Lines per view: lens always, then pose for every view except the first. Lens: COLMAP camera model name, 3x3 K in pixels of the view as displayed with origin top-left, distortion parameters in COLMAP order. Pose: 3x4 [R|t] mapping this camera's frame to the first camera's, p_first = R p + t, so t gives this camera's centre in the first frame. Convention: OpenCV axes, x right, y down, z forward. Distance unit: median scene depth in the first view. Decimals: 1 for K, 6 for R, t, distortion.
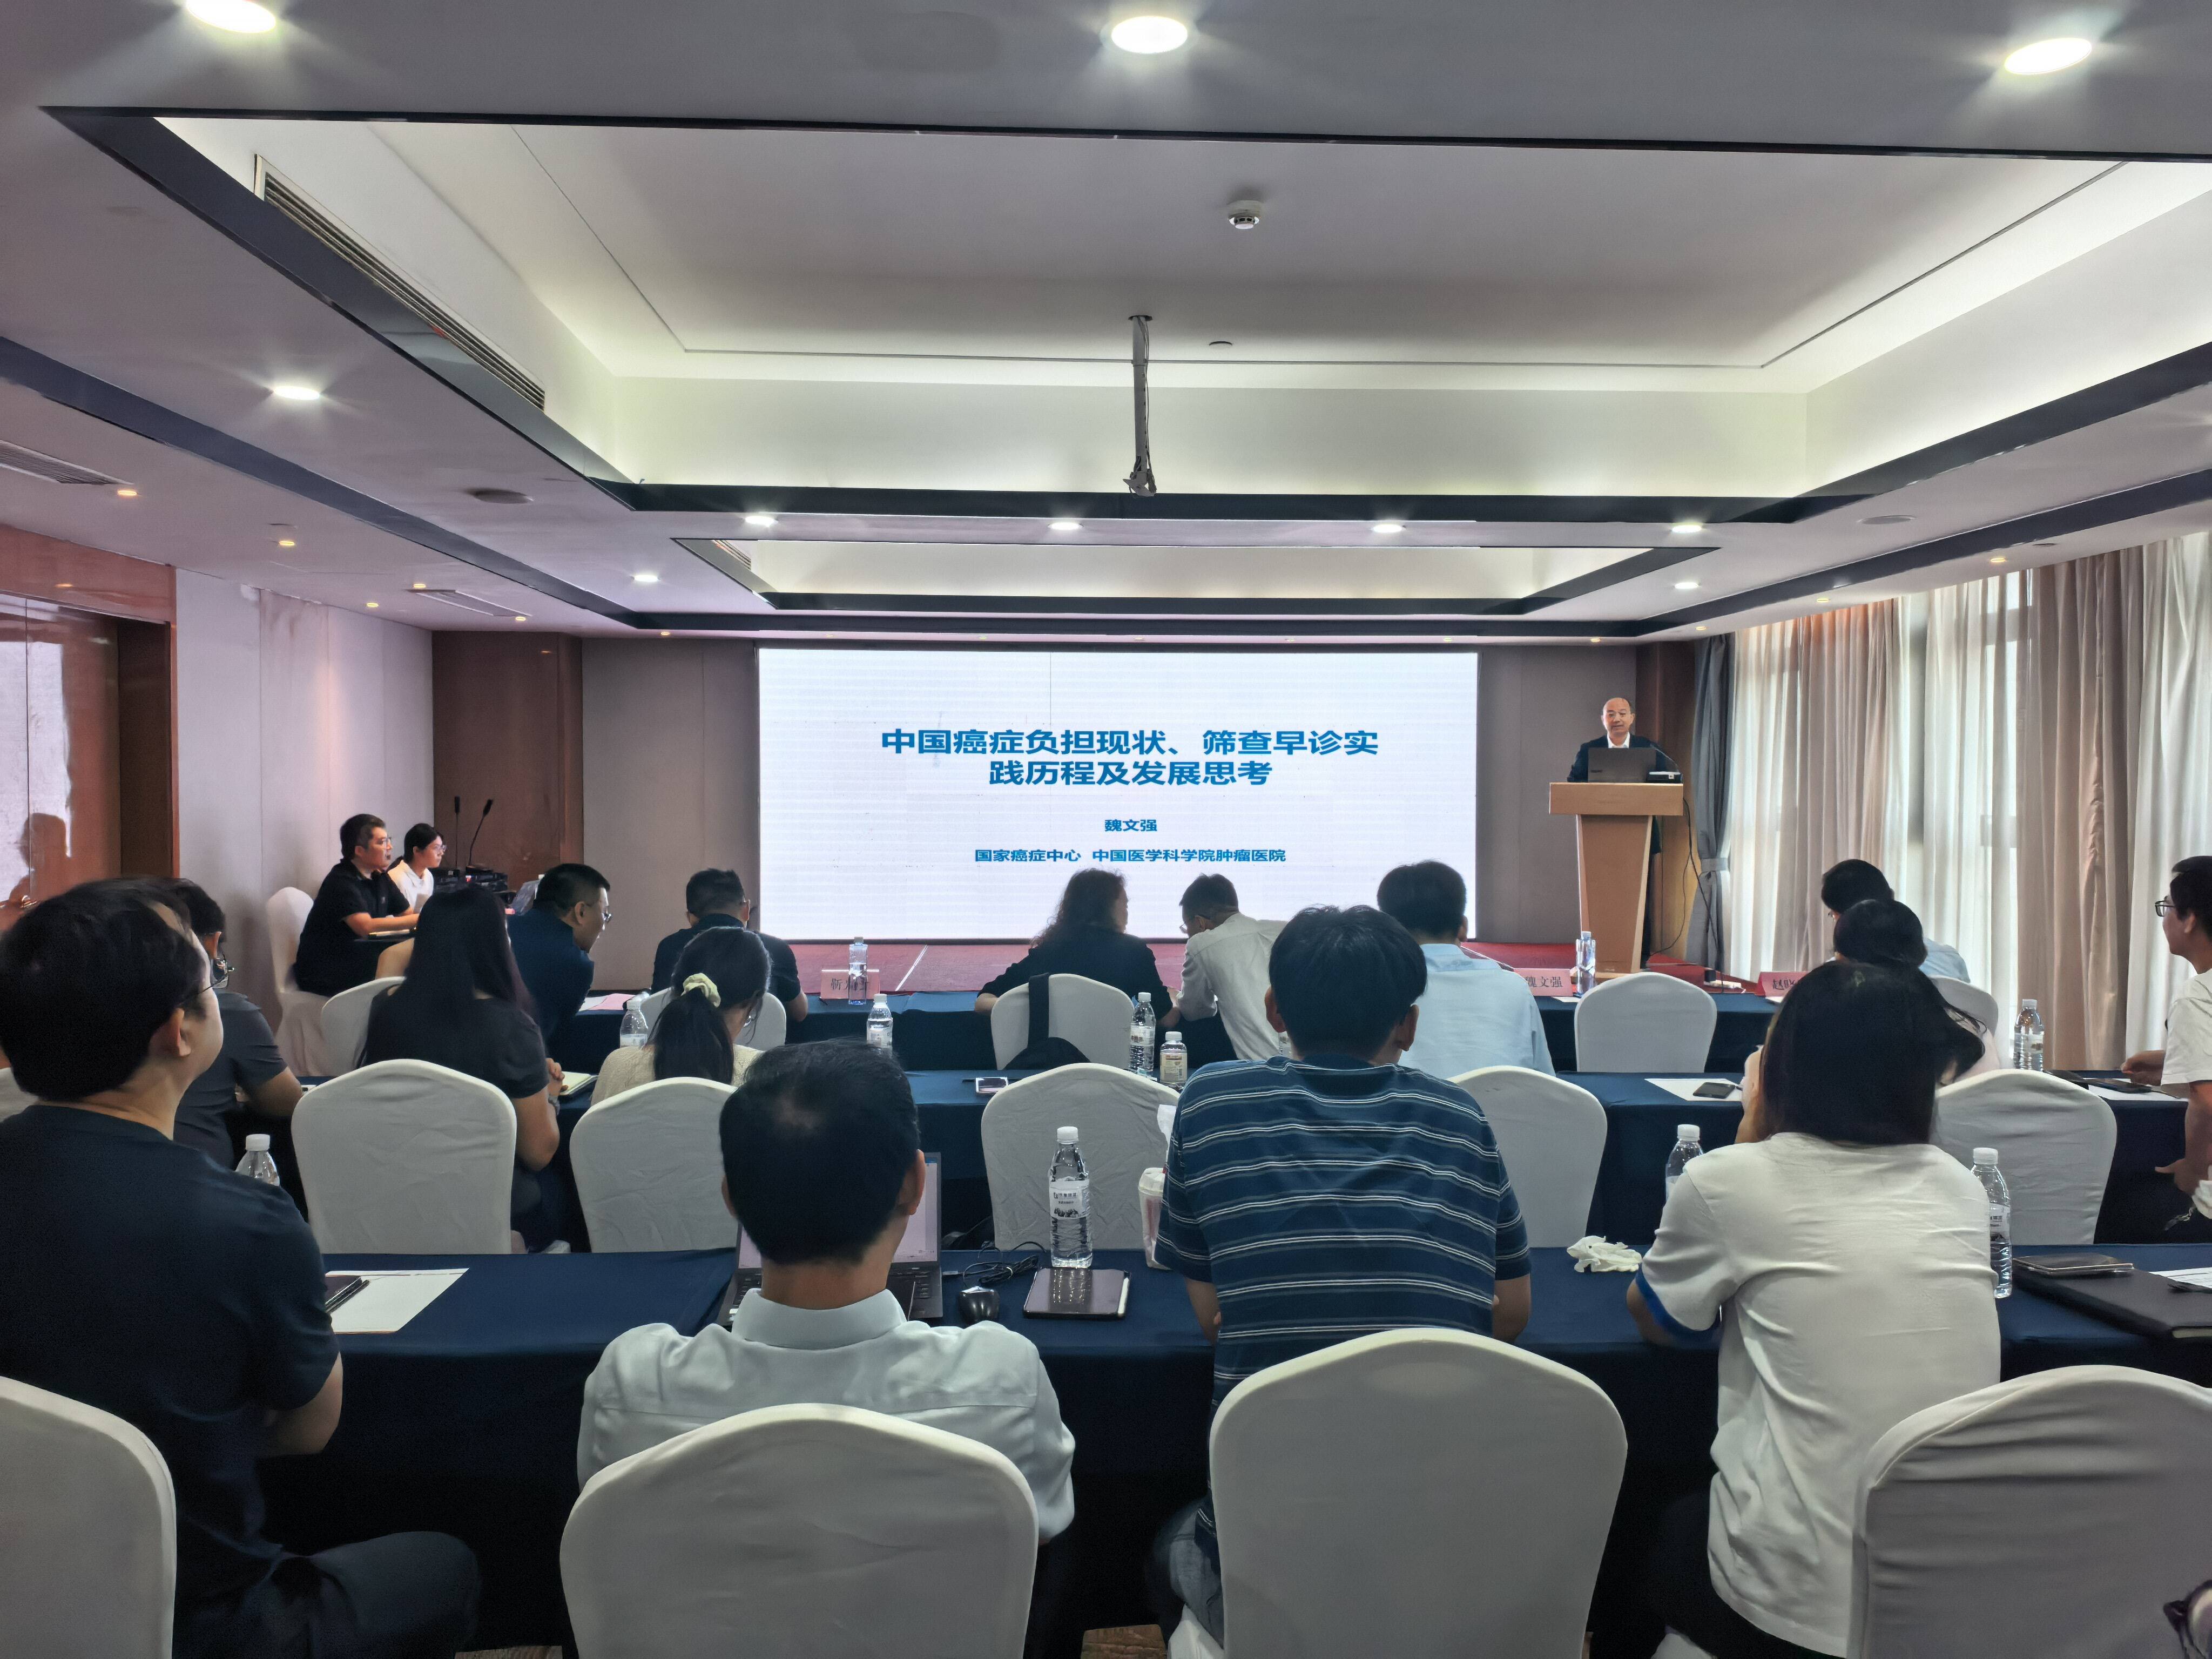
lens RADIAL K [[1572.5, 0, 1084.2], [0, 1572.5, 820.9], [0, 0, 1]] dist [0.043262, -0.051712]
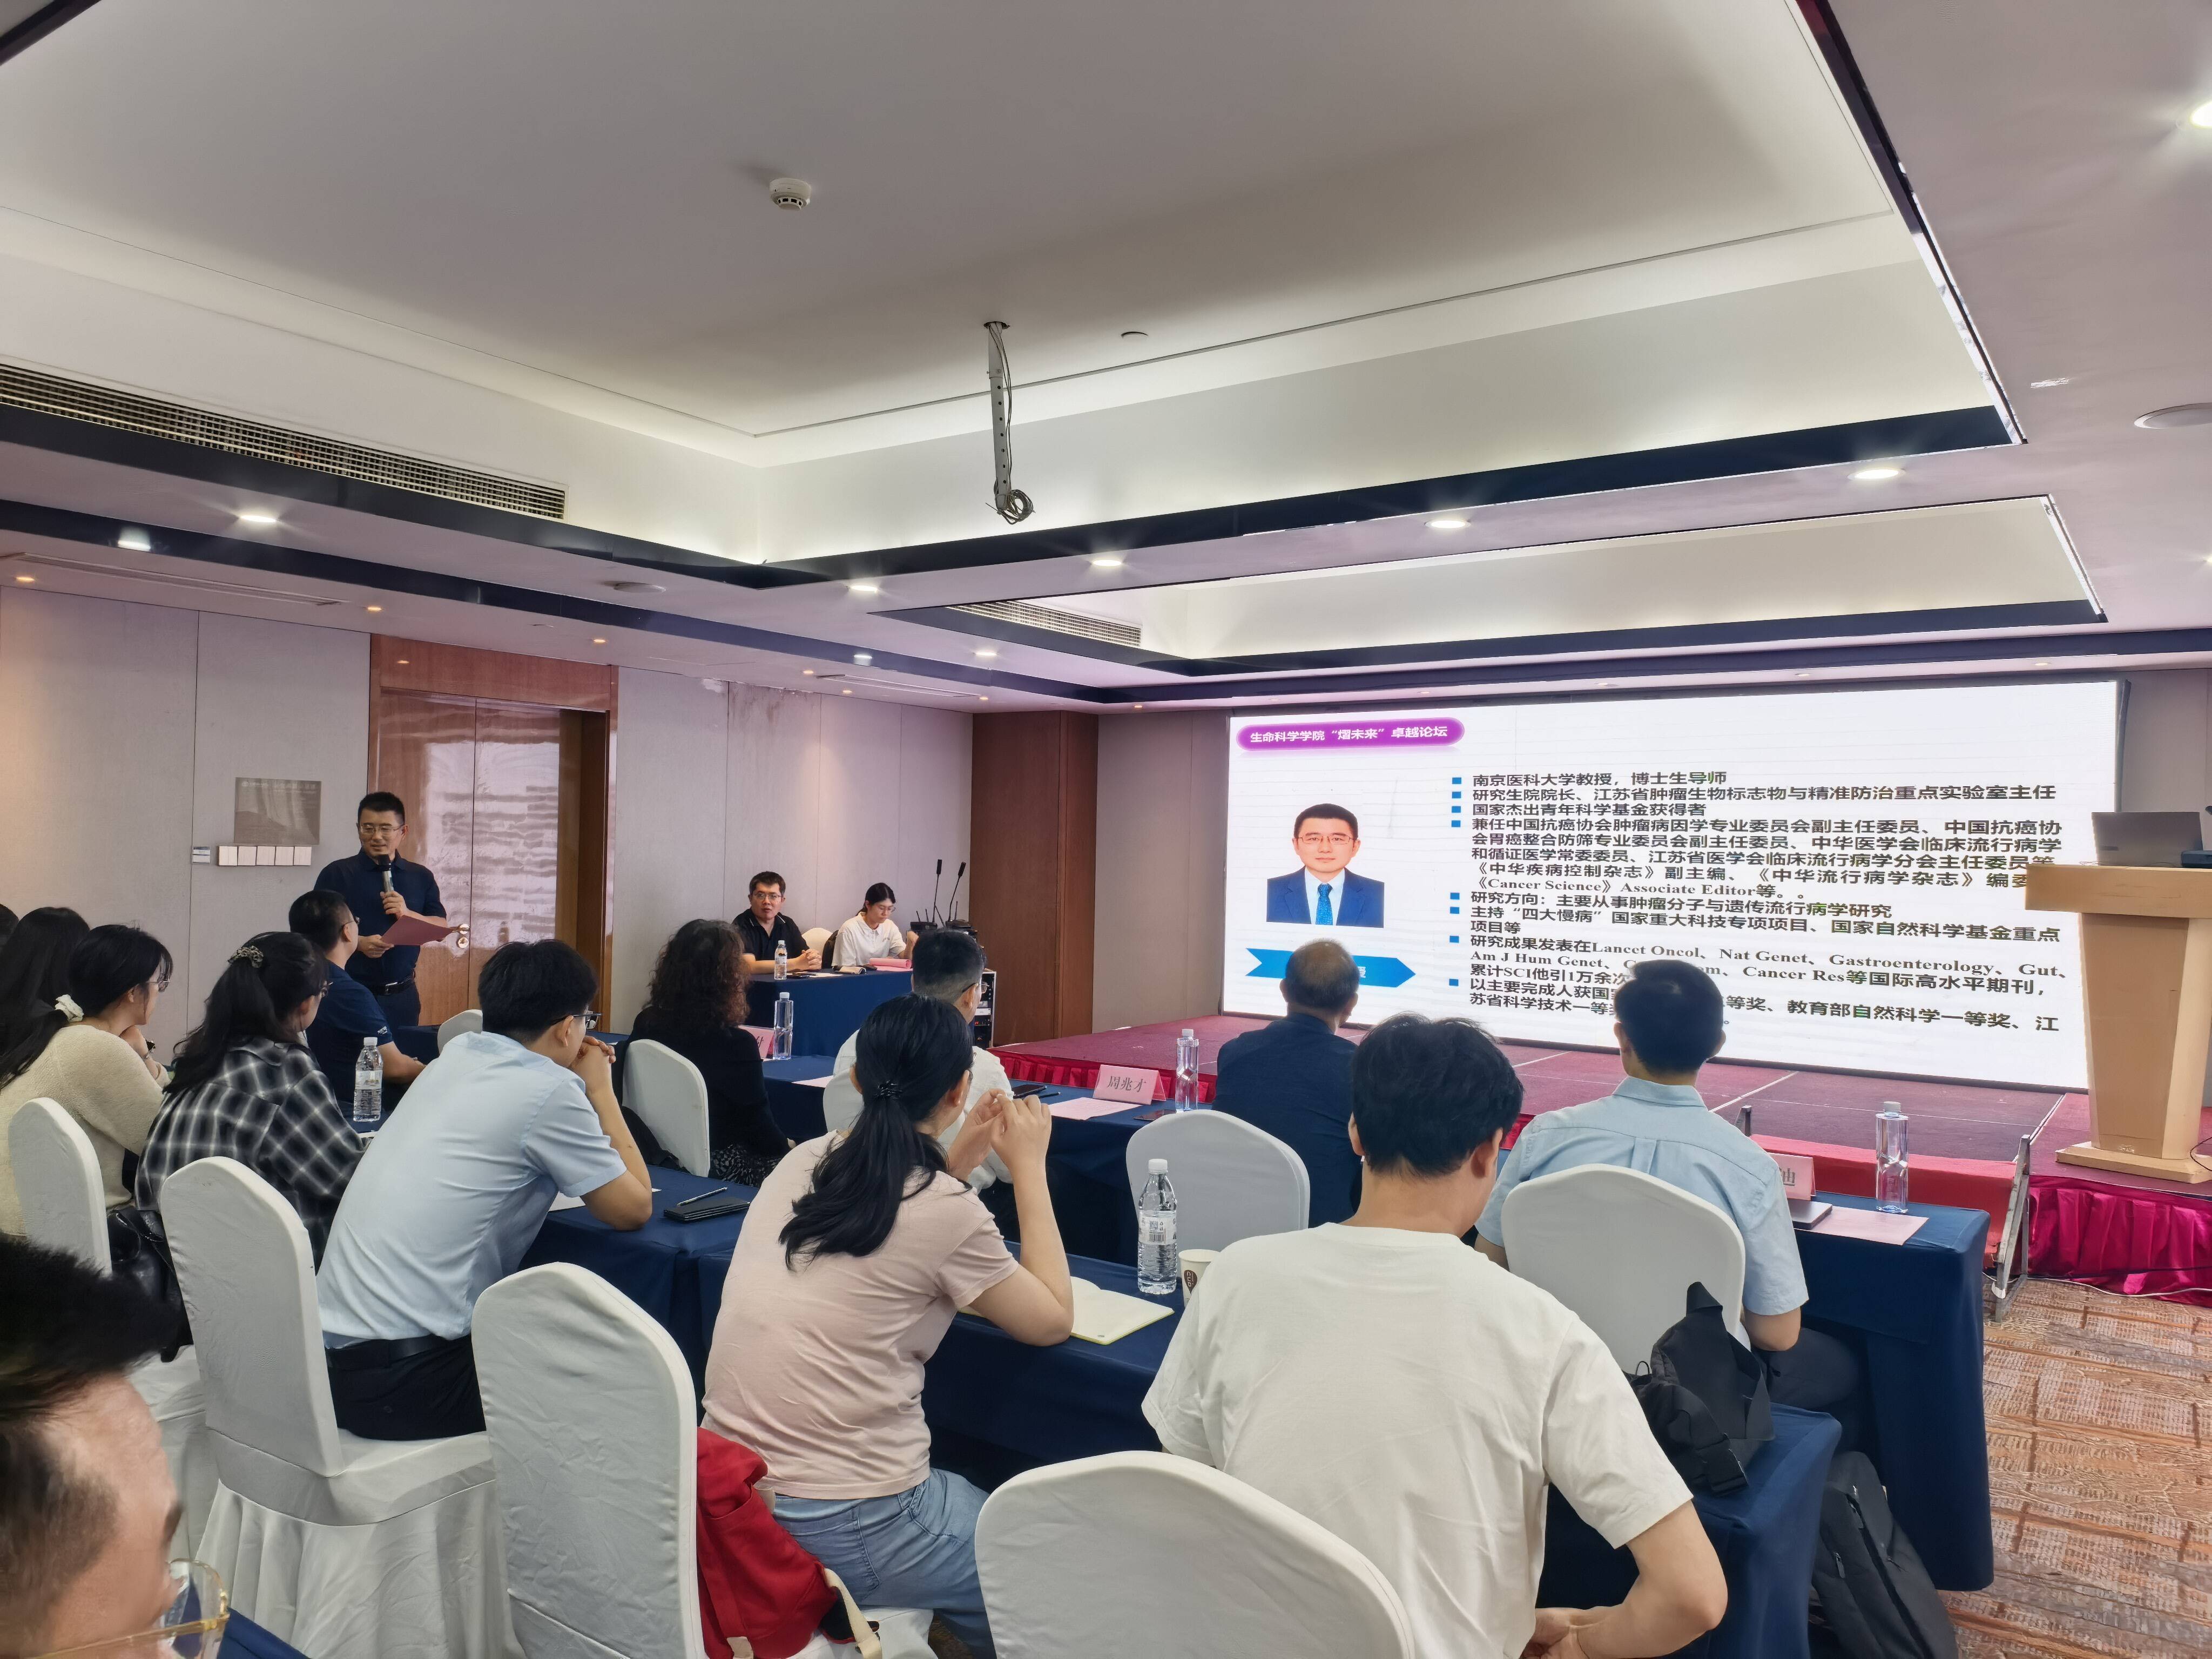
lens RADIAL K [[1572.5, 0, 1120.9], [0, 1572.5, 864.9], [0, 0, 1]] dist [0.043262, -0.051712]
pose [[0.791535, 0.018782, -0.610835, 0.557855], [-0.032703, 0.999397, -0.011648, -0.003663], [0.610248, 0.029196, 0.791672, 0.293075]]
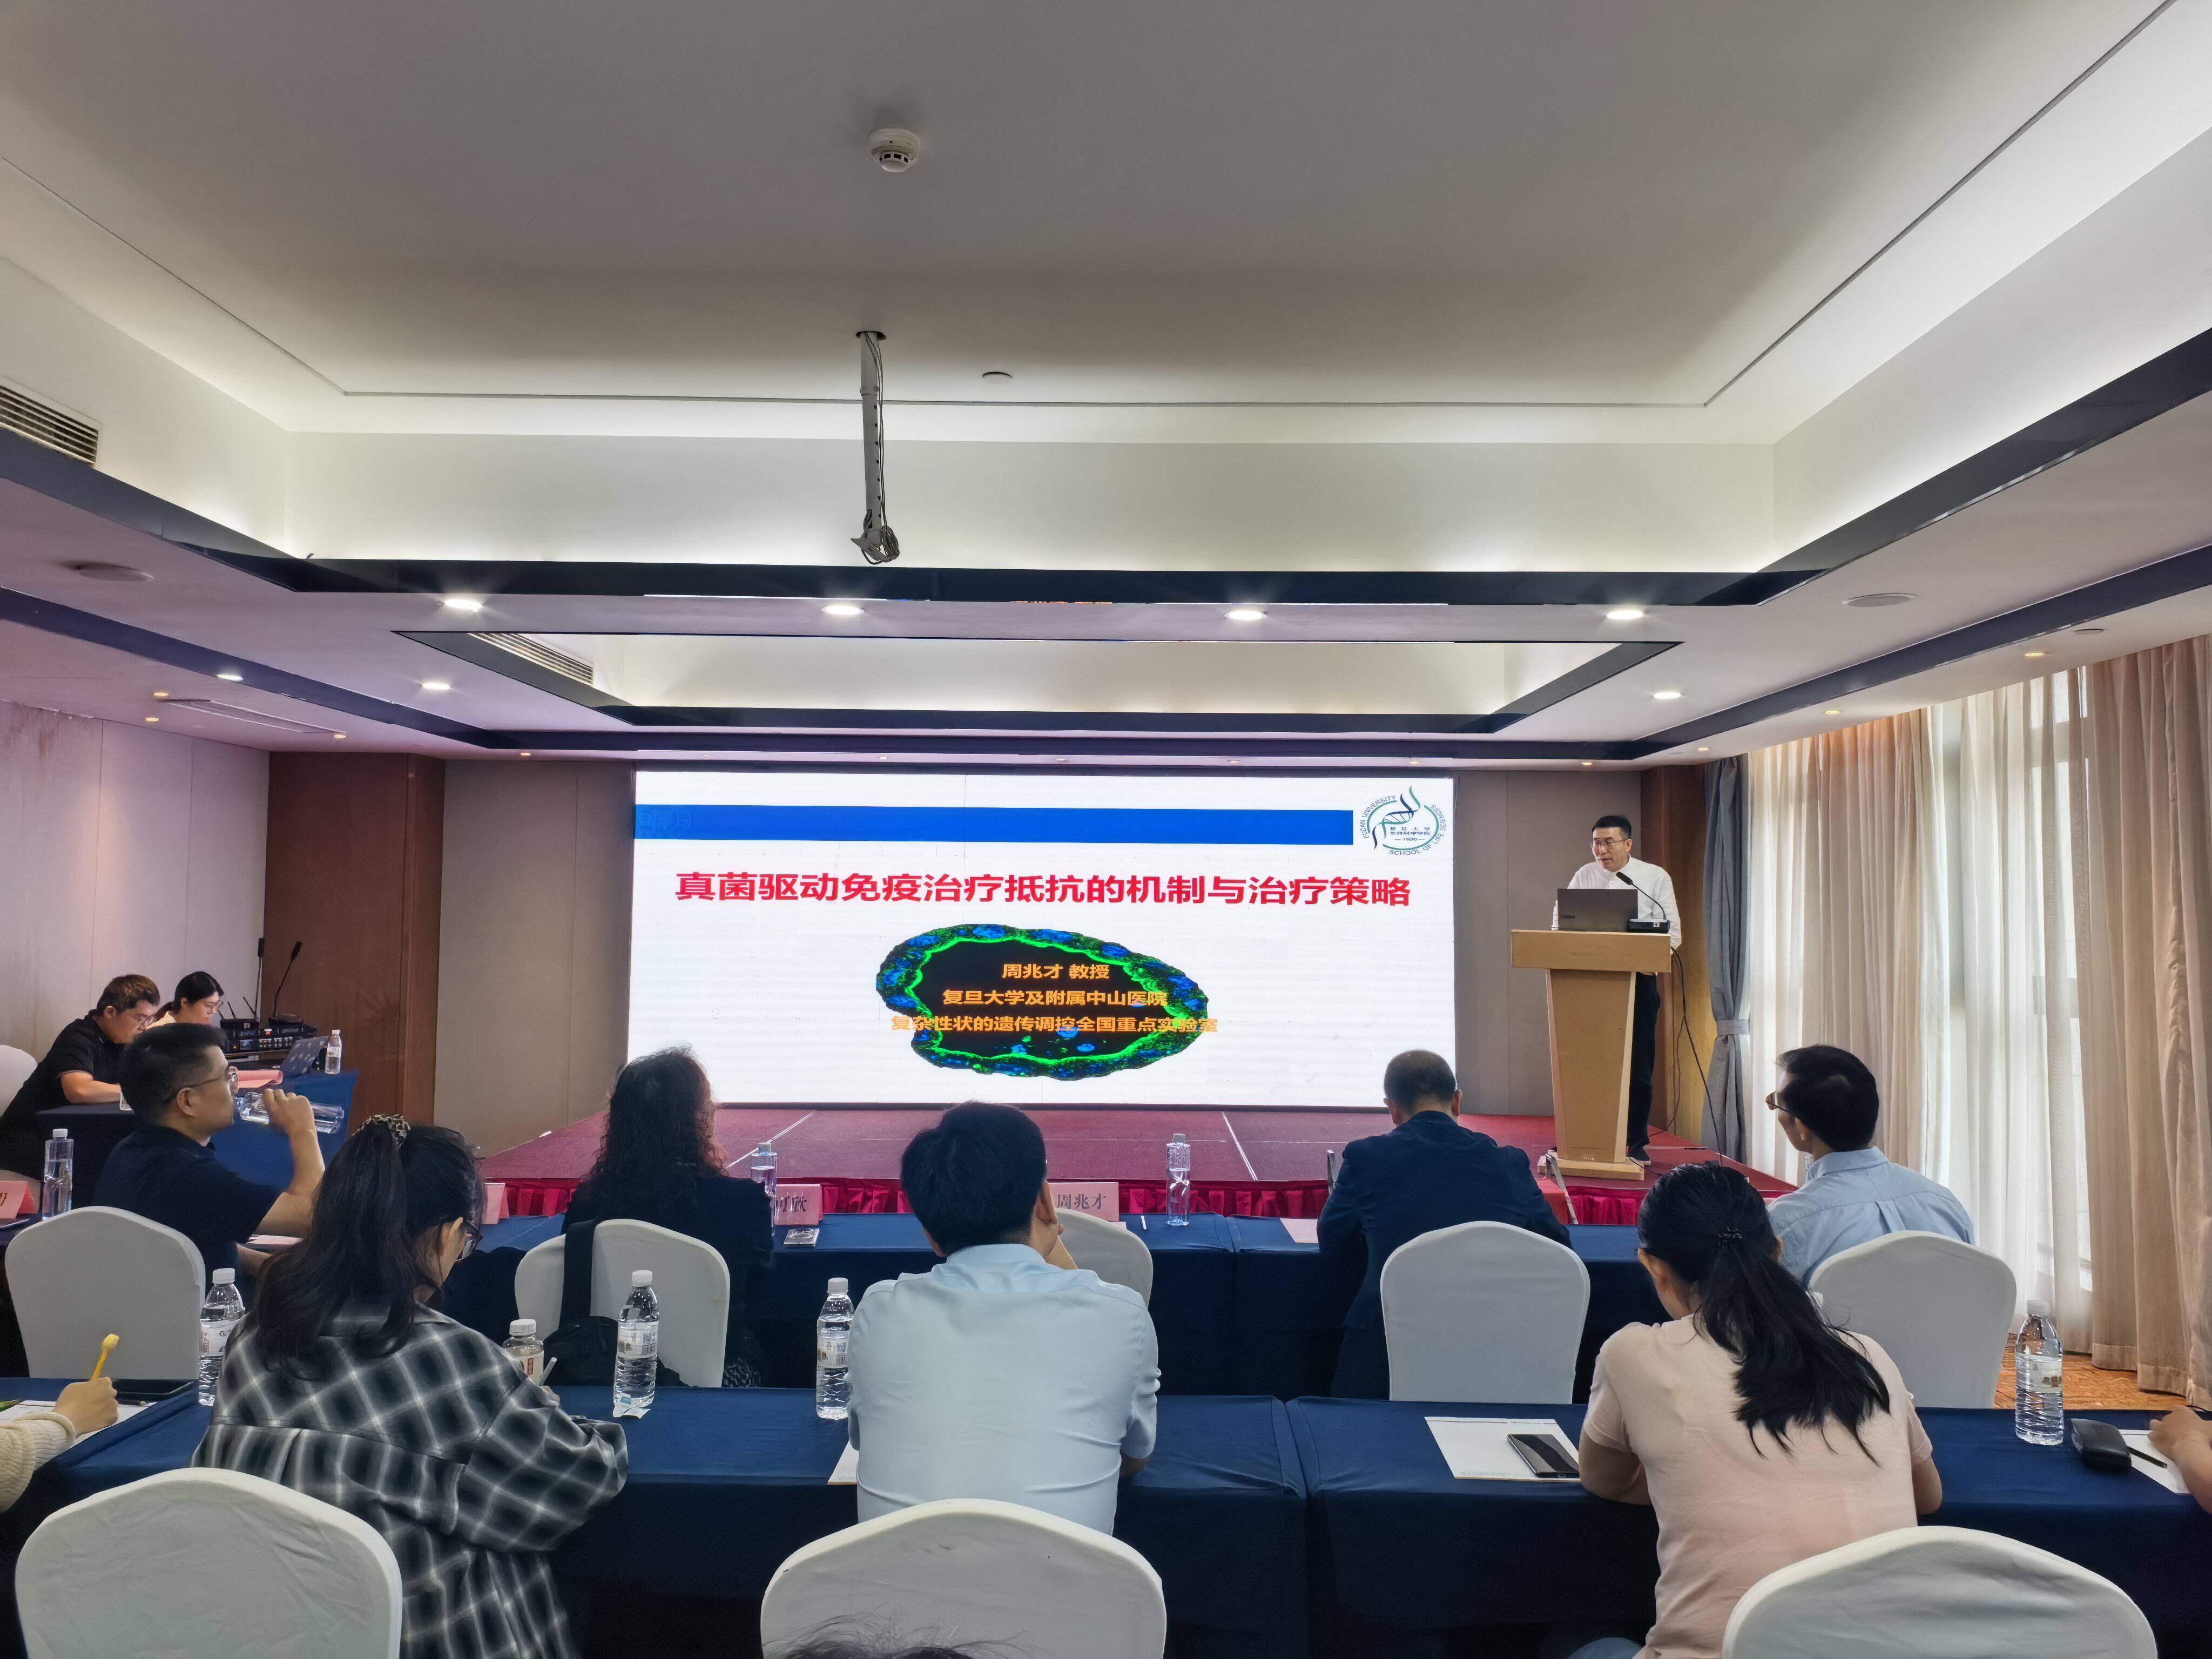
lens RADIAL K [[1572.5, 0, 1096.6], [0, 1572.5, 830.0], [0, 0, 1]] dist [0.043262, -0.051712]
pose [[0.998929, 0.003221, -0.046156, 0.156805], [-0.006881, 0.996822, -0.079361, -0.012808], [0.045754, 0.079593, 0.995777, 0.213974]]
